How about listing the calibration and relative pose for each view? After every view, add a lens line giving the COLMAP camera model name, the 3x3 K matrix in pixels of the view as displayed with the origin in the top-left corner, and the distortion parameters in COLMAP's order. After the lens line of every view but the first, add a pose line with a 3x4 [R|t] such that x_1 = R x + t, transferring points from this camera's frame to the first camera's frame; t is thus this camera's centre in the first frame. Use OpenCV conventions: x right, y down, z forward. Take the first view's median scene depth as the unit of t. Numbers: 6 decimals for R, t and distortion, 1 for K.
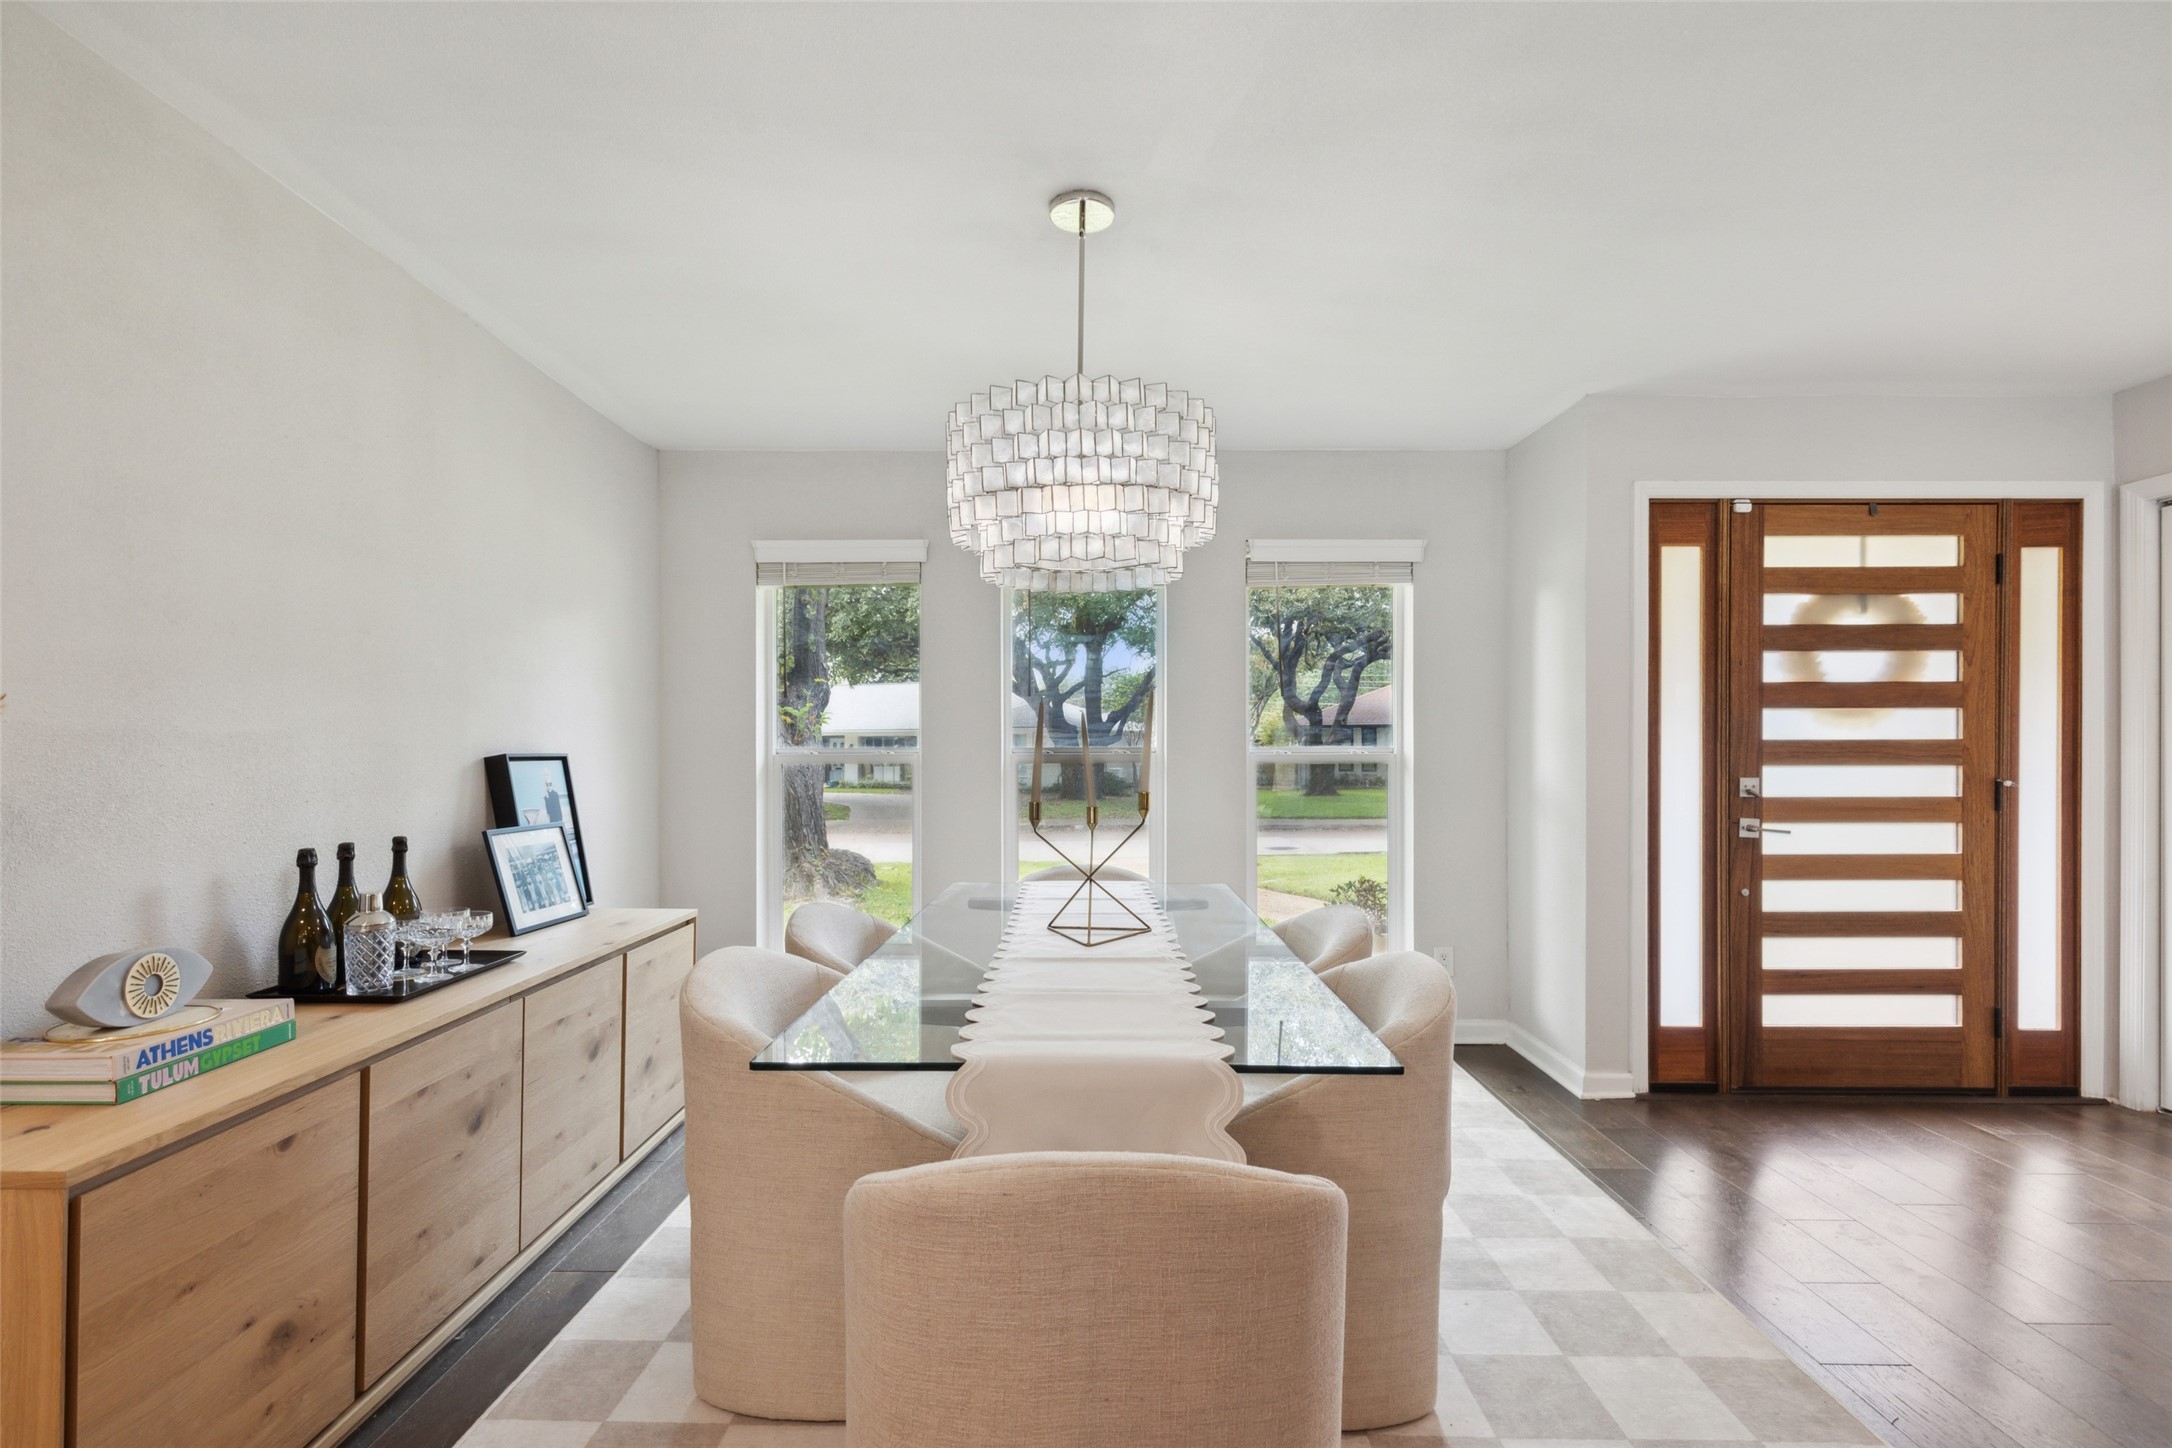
lens RADIAL K [[994.1, 0, 1083.3], [0, 994.1, 744.0], [0, 0, 1]] dist [0.005516, 0.000943]
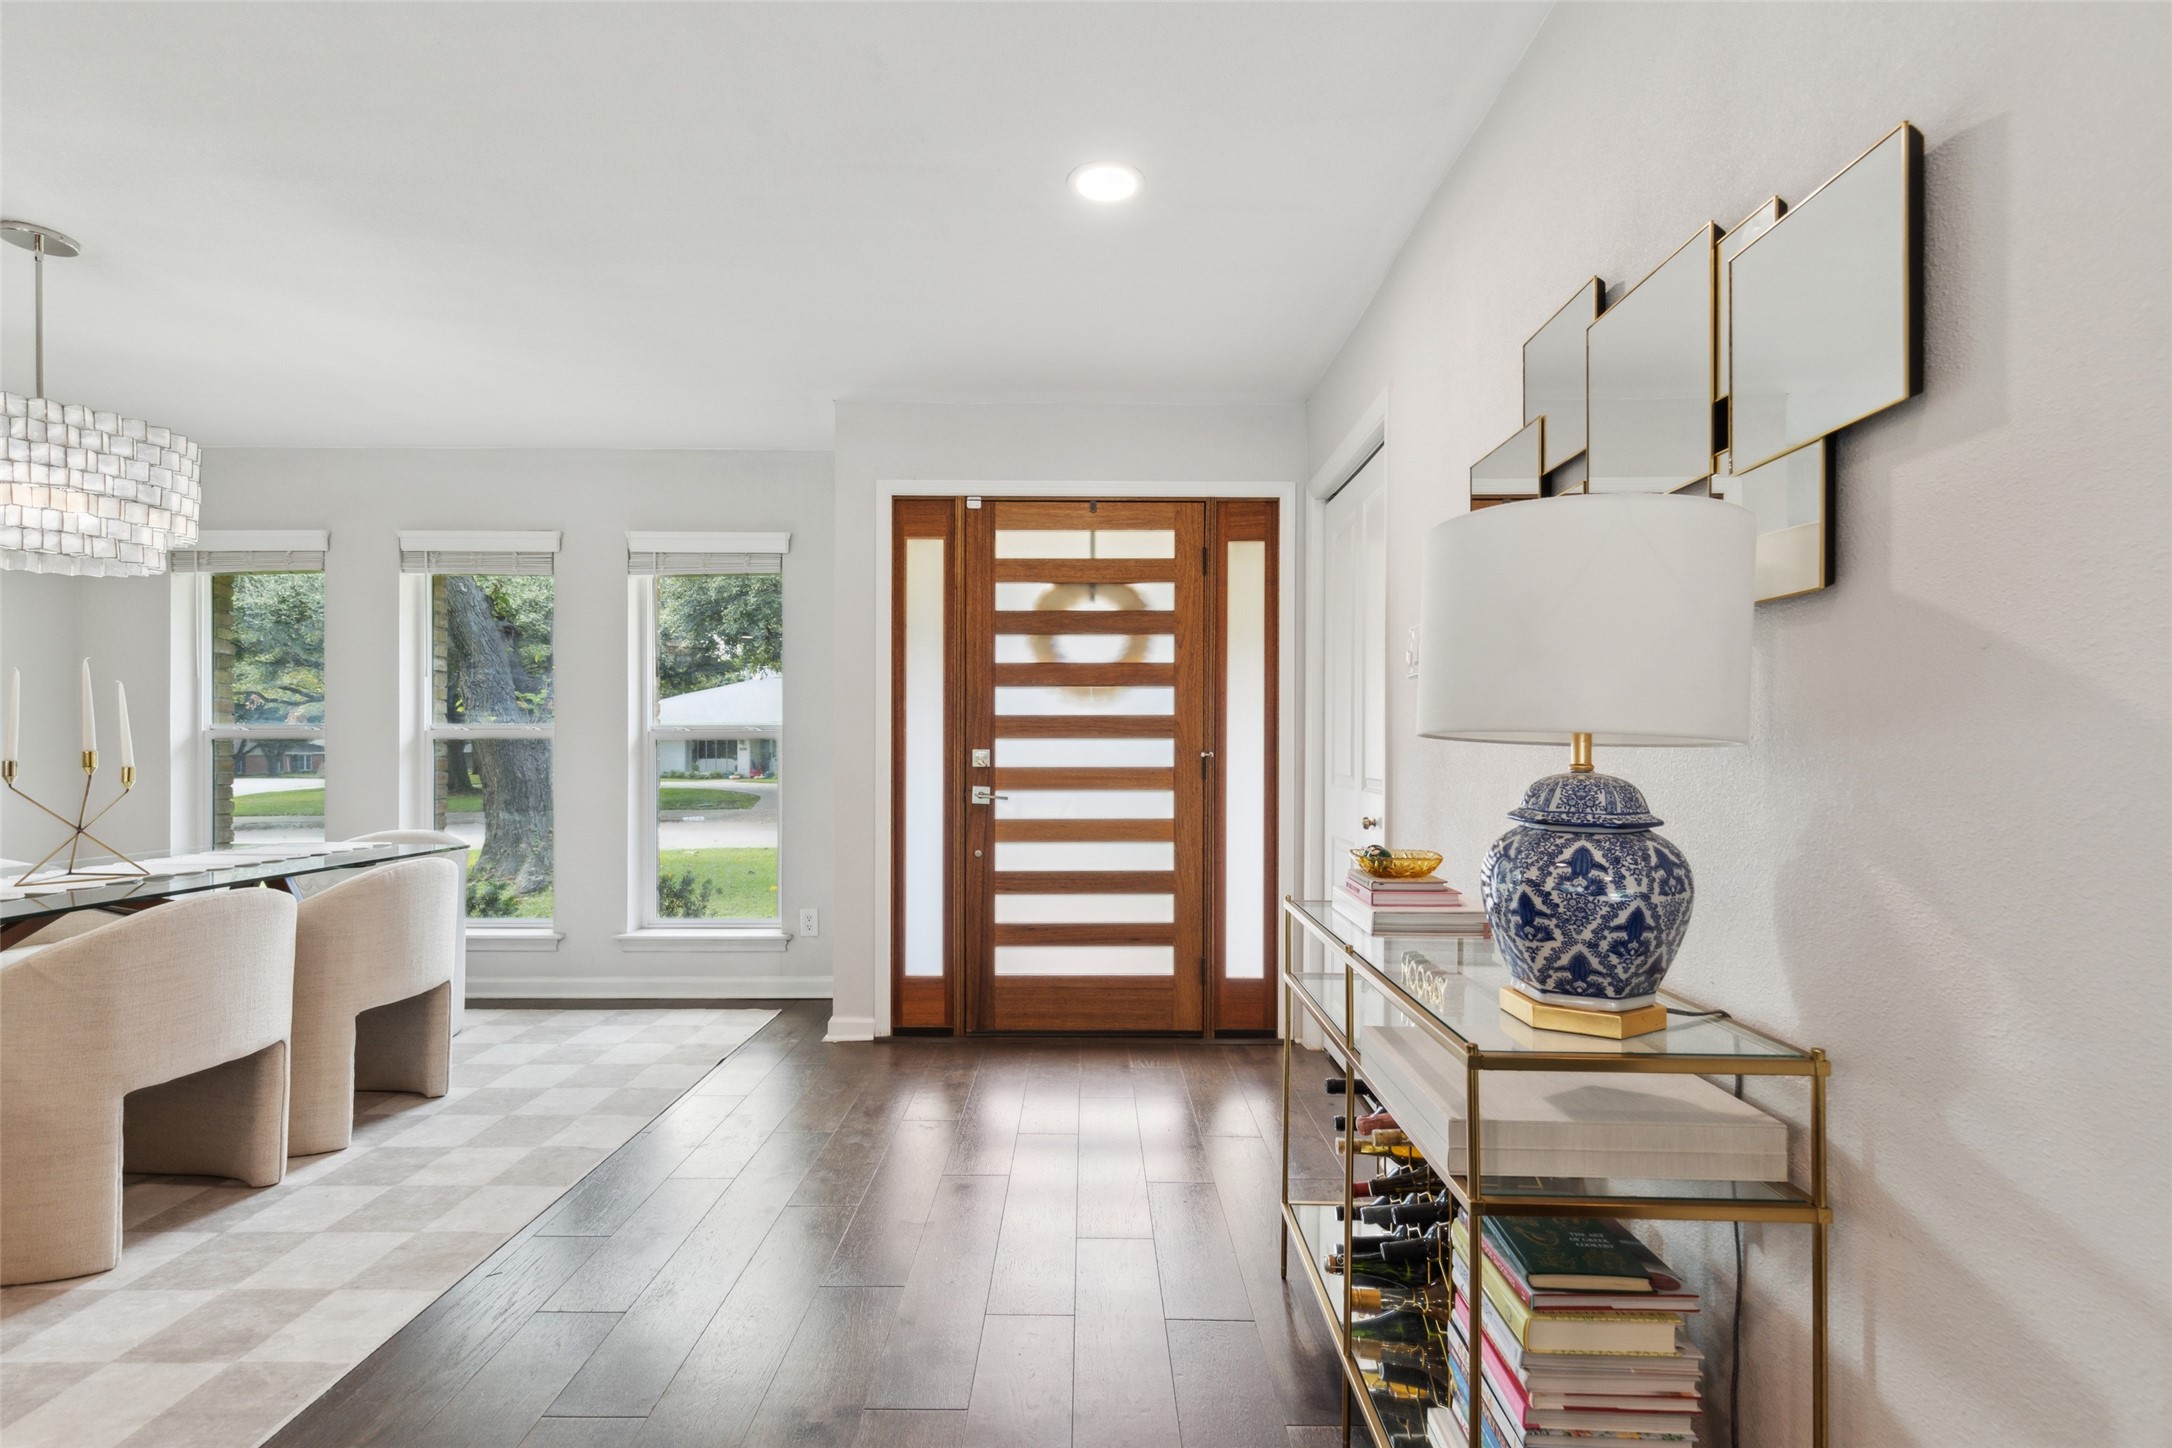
lens RADIAL K [[994.1, 0, 1079.9], [0, 994.1, 739.0], [0, 0, 1]] dist [0.005516, 0.000943]
pose [[0.999985, 0.001140, 0.005289, 0.768317], [-0.001147, 0.999998, 0.001436, 0.020257], [-0.005287, -0.001442, 0.999985, -0.098827]]
